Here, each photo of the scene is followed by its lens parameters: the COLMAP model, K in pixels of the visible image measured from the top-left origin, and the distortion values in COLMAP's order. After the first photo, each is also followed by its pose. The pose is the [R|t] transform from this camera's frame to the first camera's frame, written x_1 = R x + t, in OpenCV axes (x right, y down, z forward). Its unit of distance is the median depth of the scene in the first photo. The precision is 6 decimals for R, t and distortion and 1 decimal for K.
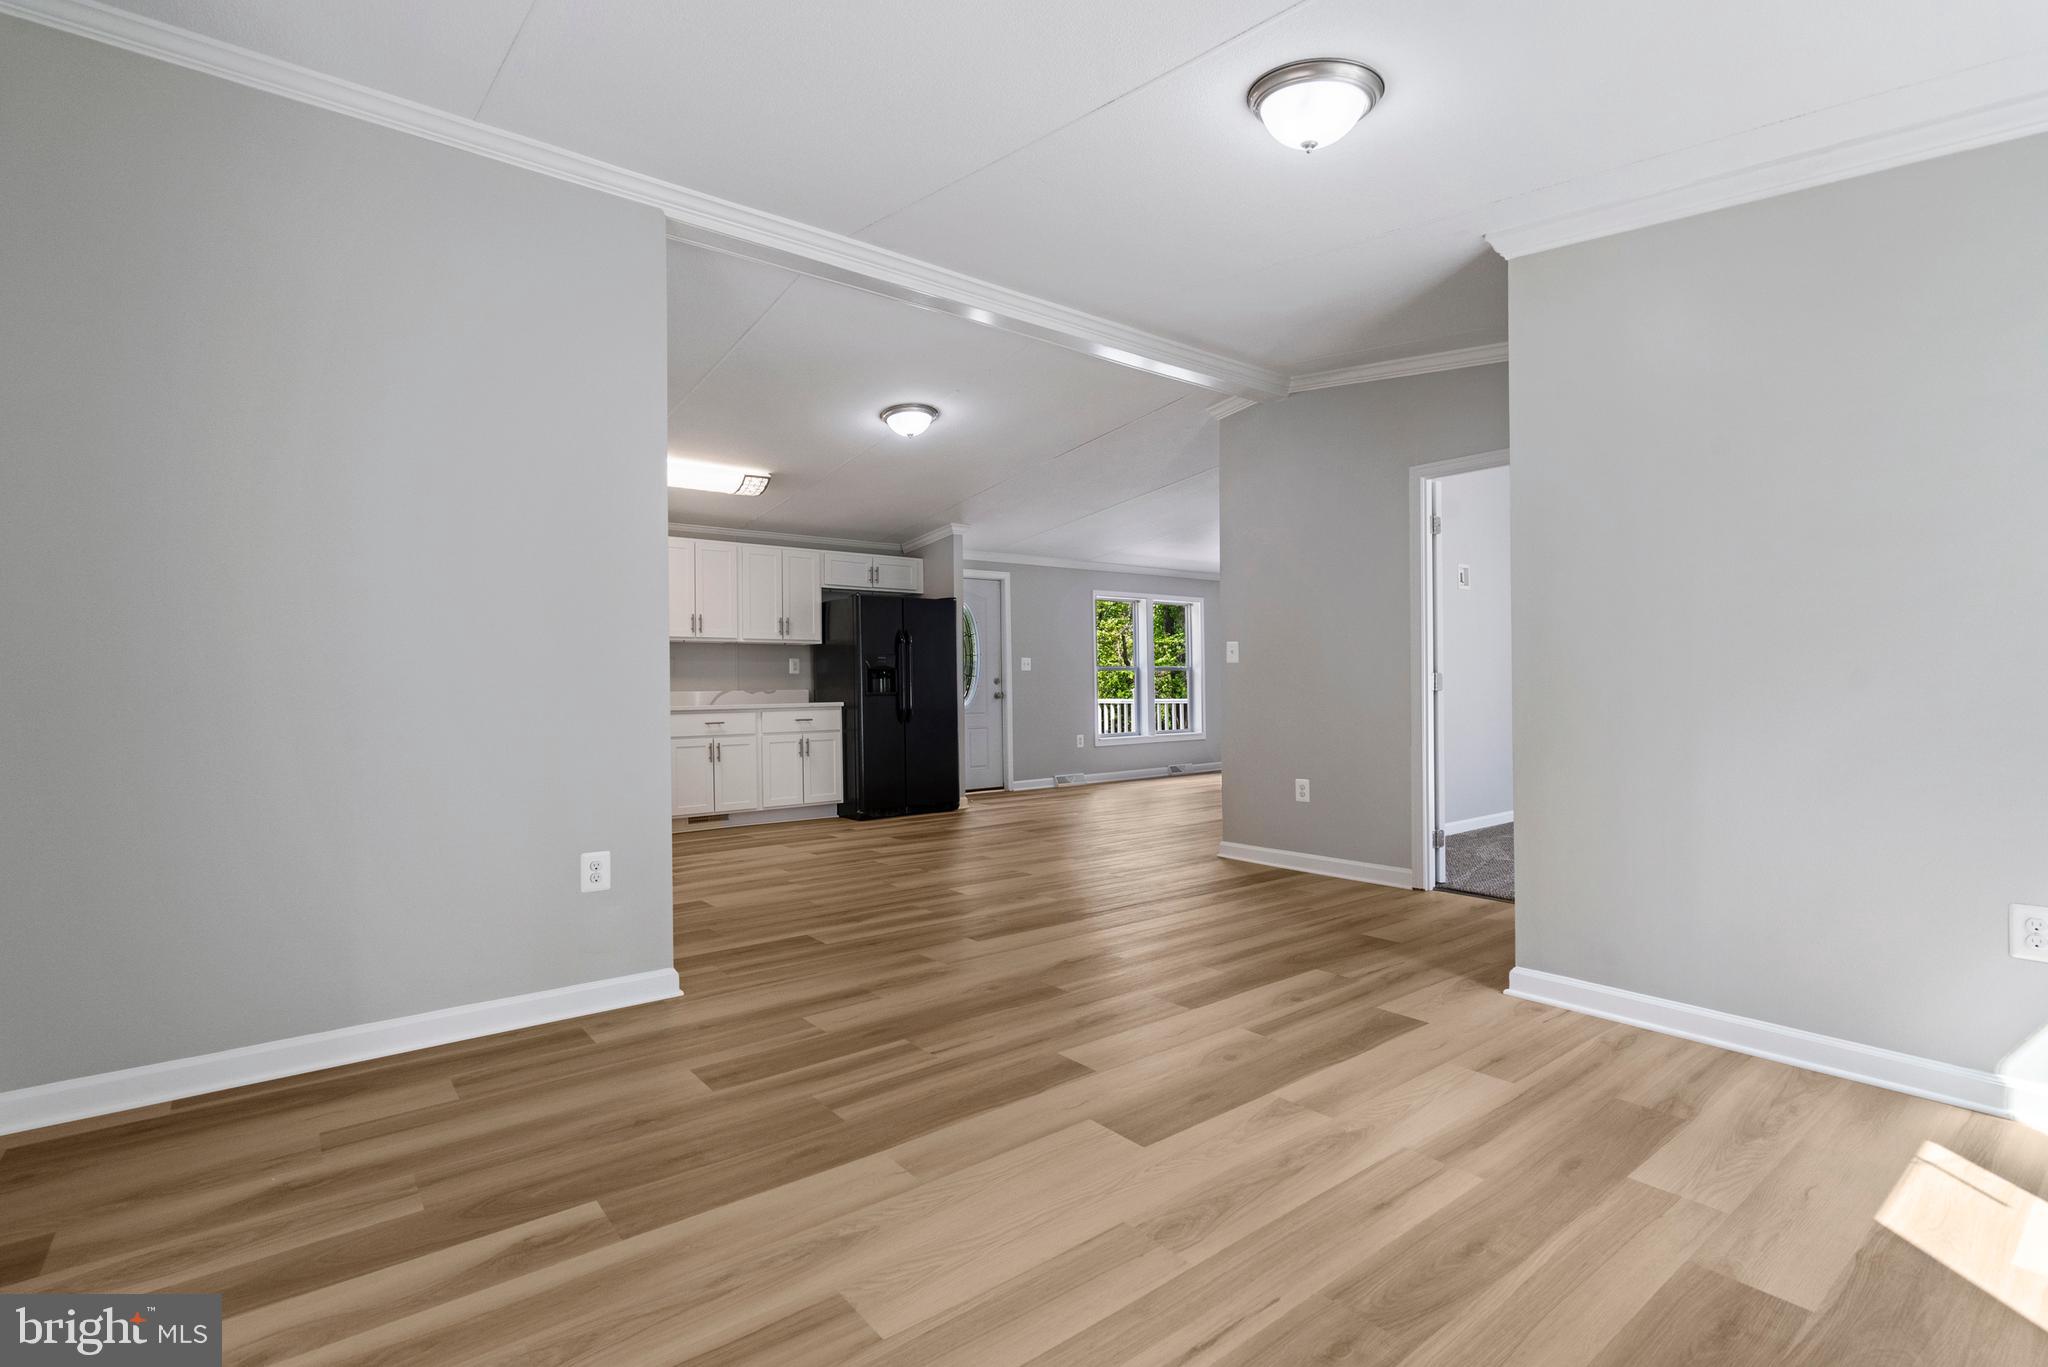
lens RADIAL K [[951.7, 0, 1030.4], [0, 951.7, 682.2], [0, 0, 1]] dist [-0.003772, 0.000422]
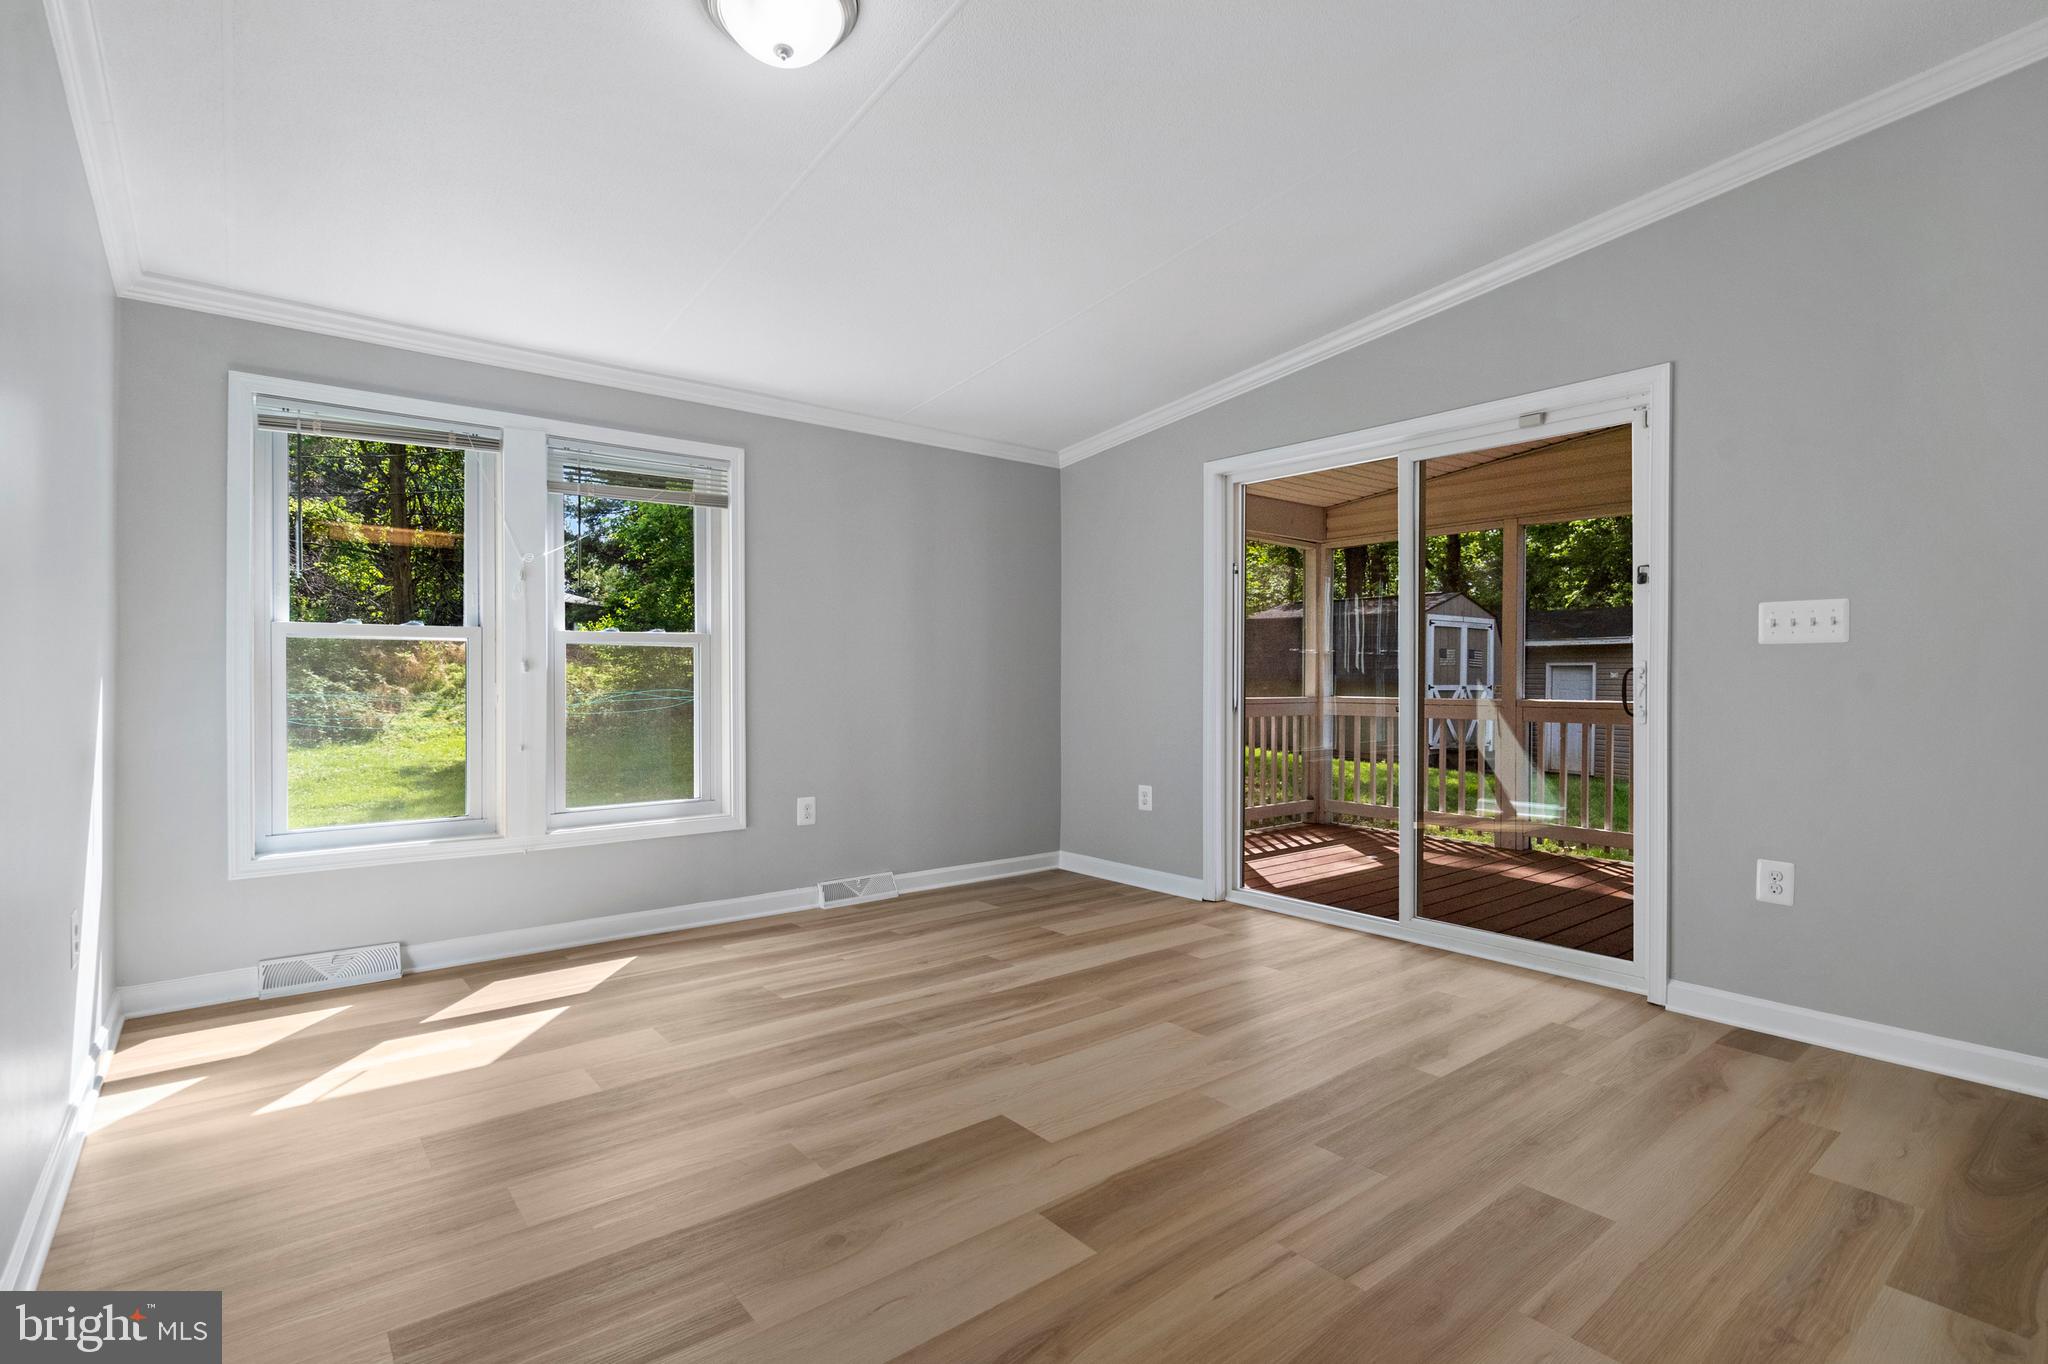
lens RADIAL K [[951.7, 0, 1018.5], [0, 951.7, 677.8], [0, 0, 1]] dist [-0.003772, 0.000422]
pose [[-0.999977, 0.003350, -0.005937, 0.101338], [0.003325, 0.999986, 0.004066, -0.000631], [0.005951, 0.004046, -0.999974, 1.960619]]
